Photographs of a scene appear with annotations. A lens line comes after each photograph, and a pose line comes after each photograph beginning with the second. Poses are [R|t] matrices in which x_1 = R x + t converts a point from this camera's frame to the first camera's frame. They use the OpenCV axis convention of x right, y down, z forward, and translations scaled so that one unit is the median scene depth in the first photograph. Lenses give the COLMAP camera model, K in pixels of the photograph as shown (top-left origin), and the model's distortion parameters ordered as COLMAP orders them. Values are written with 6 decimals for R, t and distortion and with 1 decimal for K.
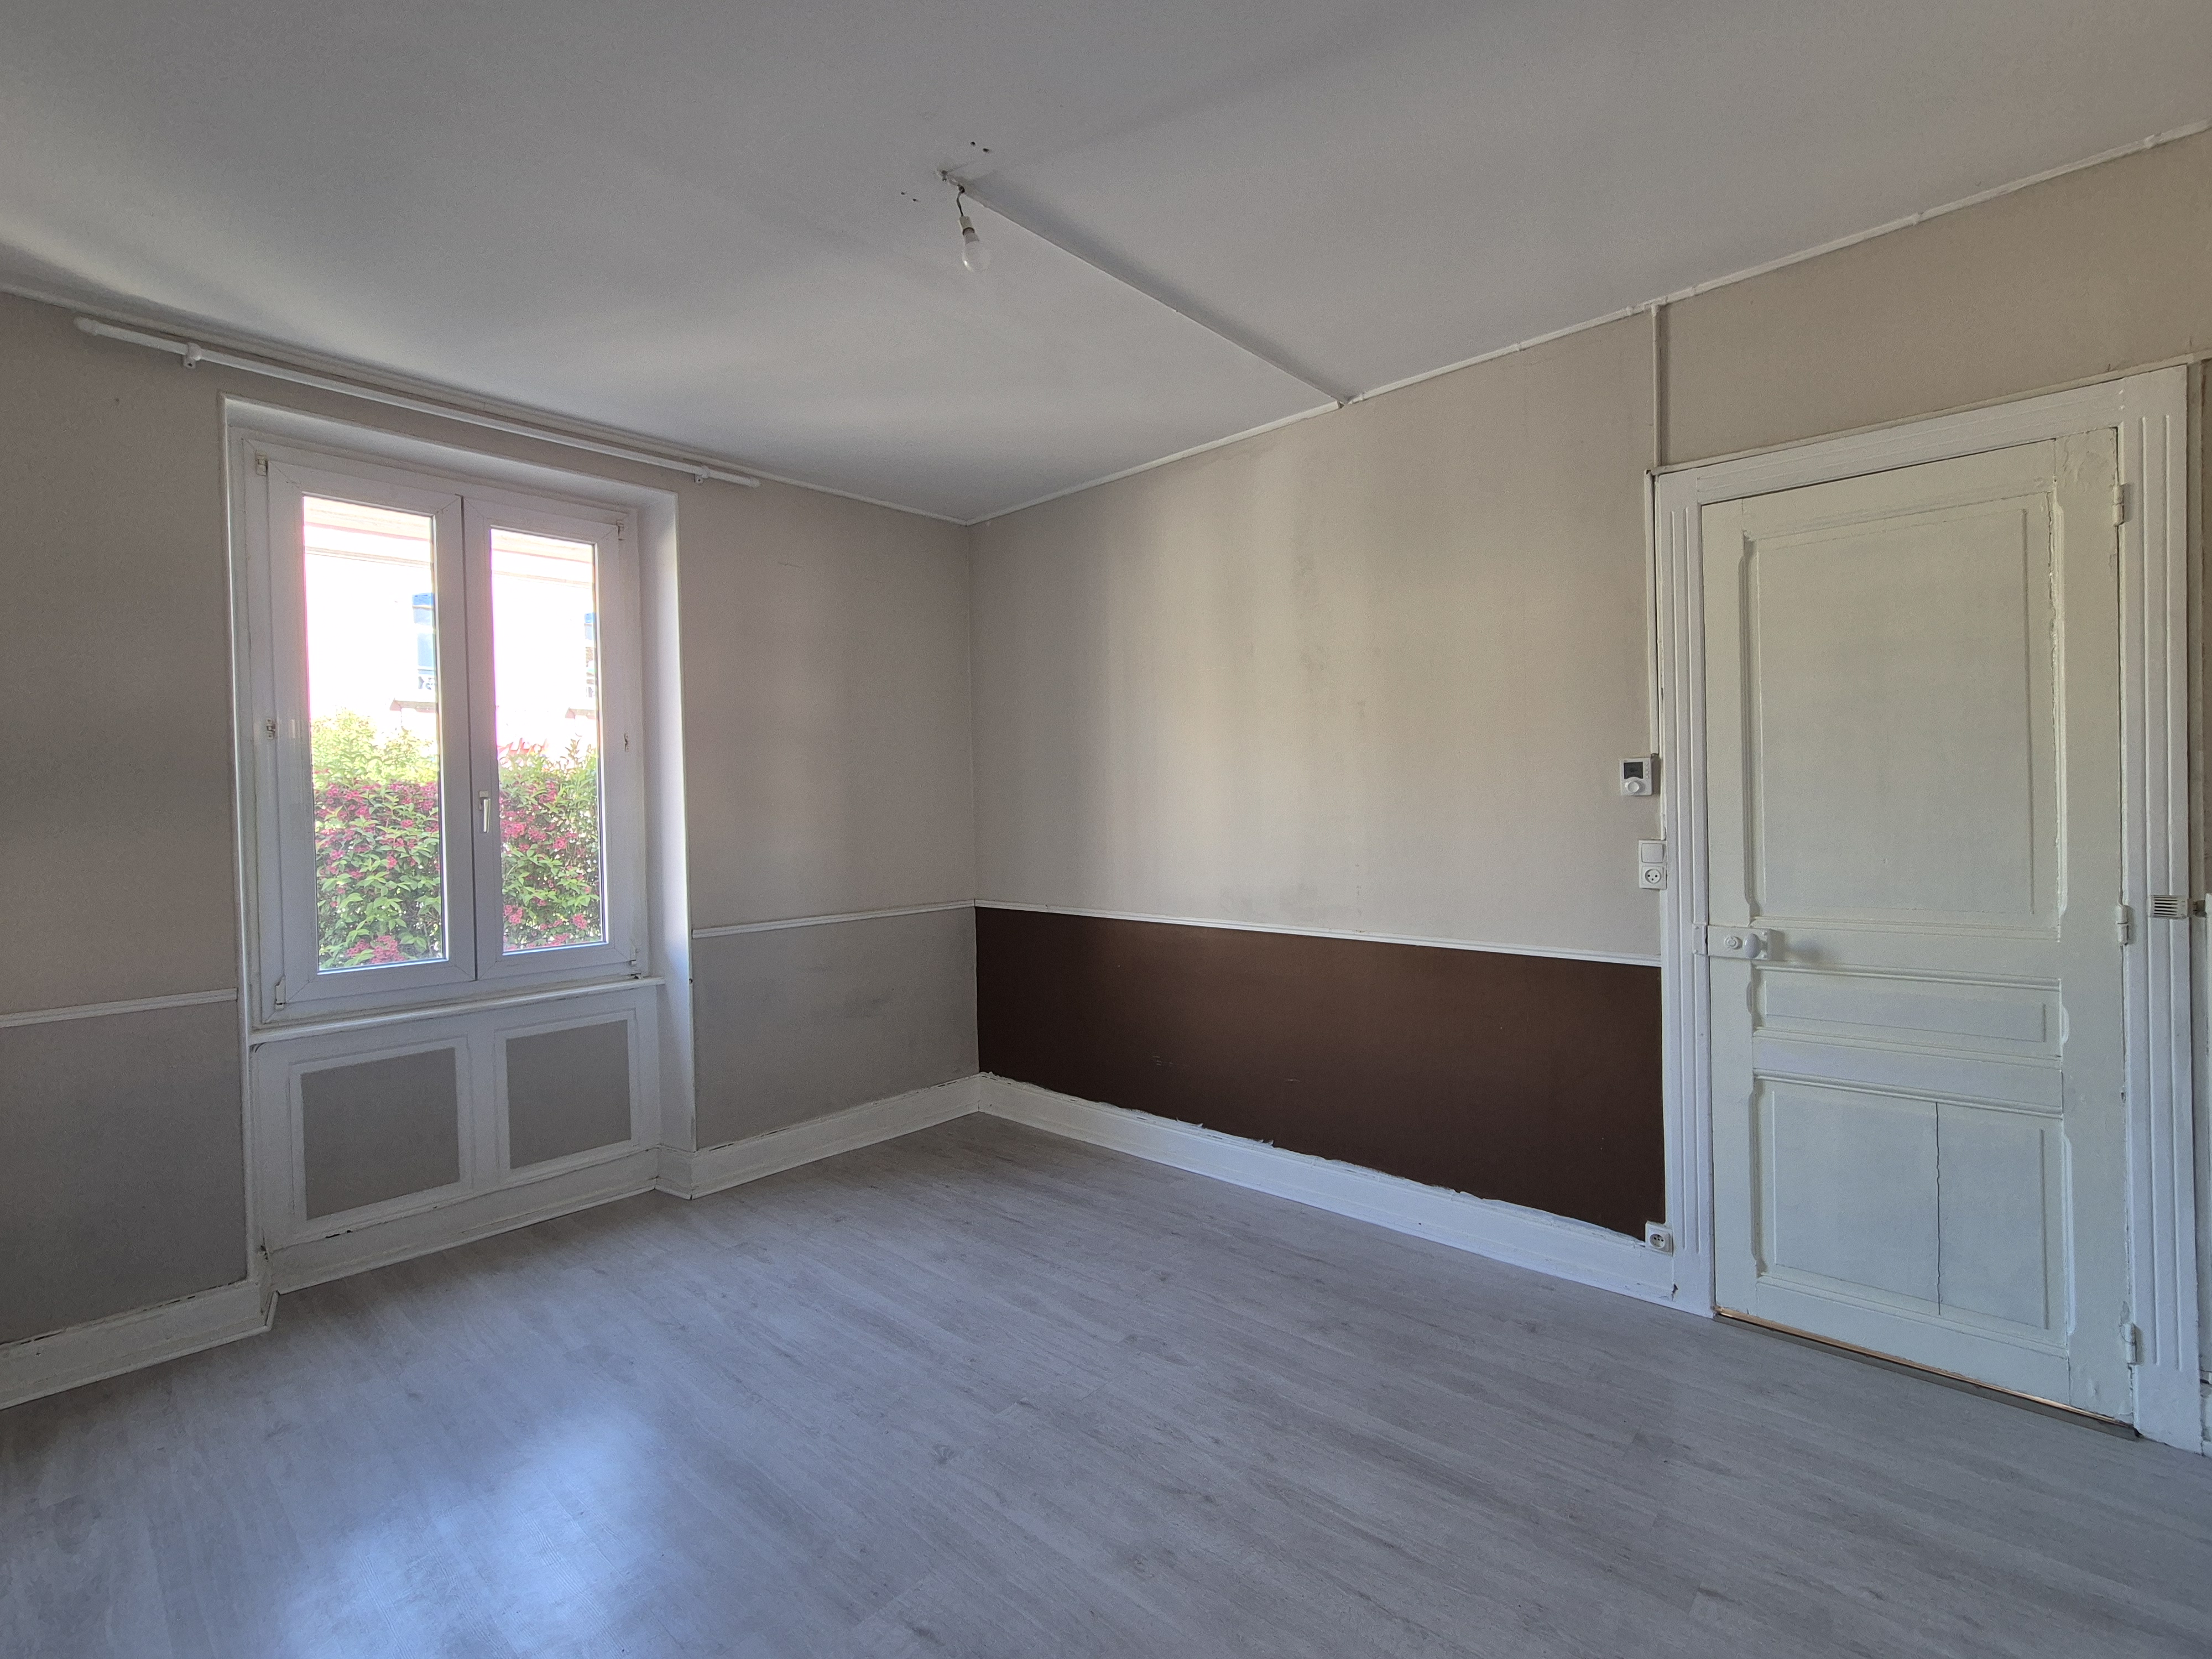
lens RADIAL K [[903.5, 0, 1141.0], [0, 903.5, 823.1], [0, 0, 1]] dist [0.002851, 0.001092]
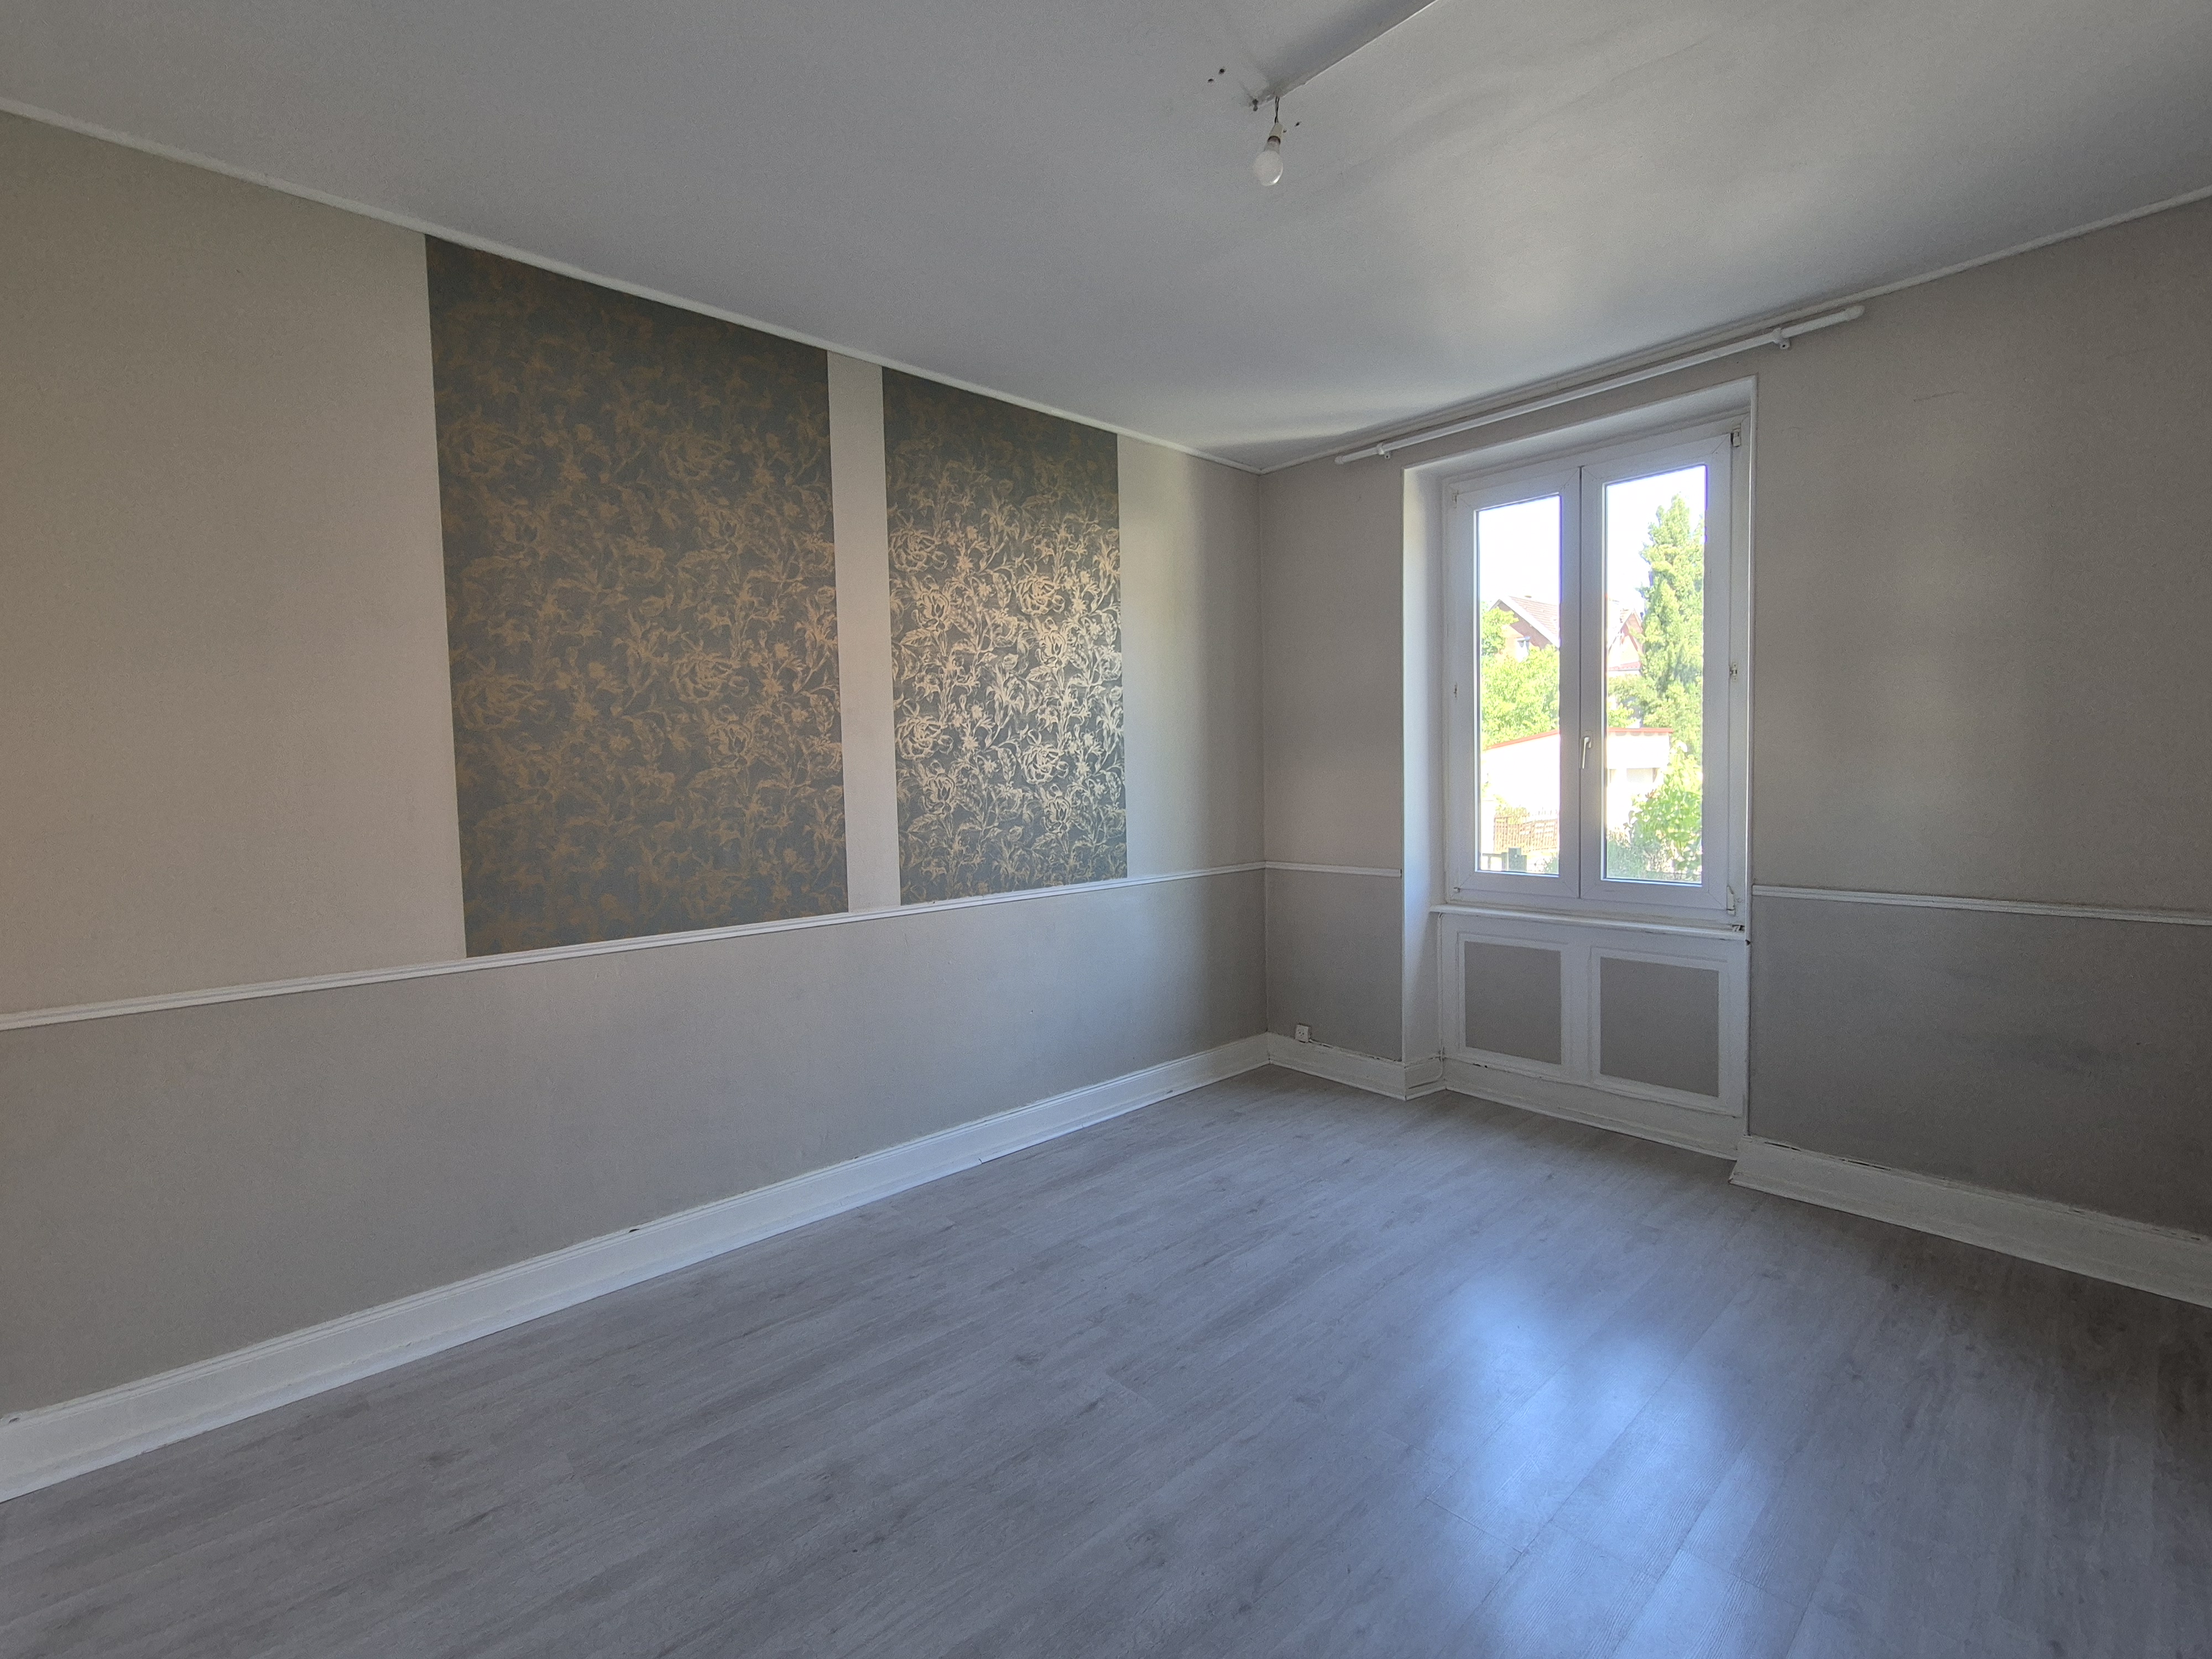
lens RADIAL K [[959.7, 0, 1165.3], [0, 959.7, 818.3], [0, 0, 1]] dist [0.001734, 0.000488]
pose [[0.007917, 0.074655, -0.997178, 0.461185], [0.001259, 0.997208, 0.074667, -0.017143], [0.999968, -0.001846, 0.007801, 0.478281]]
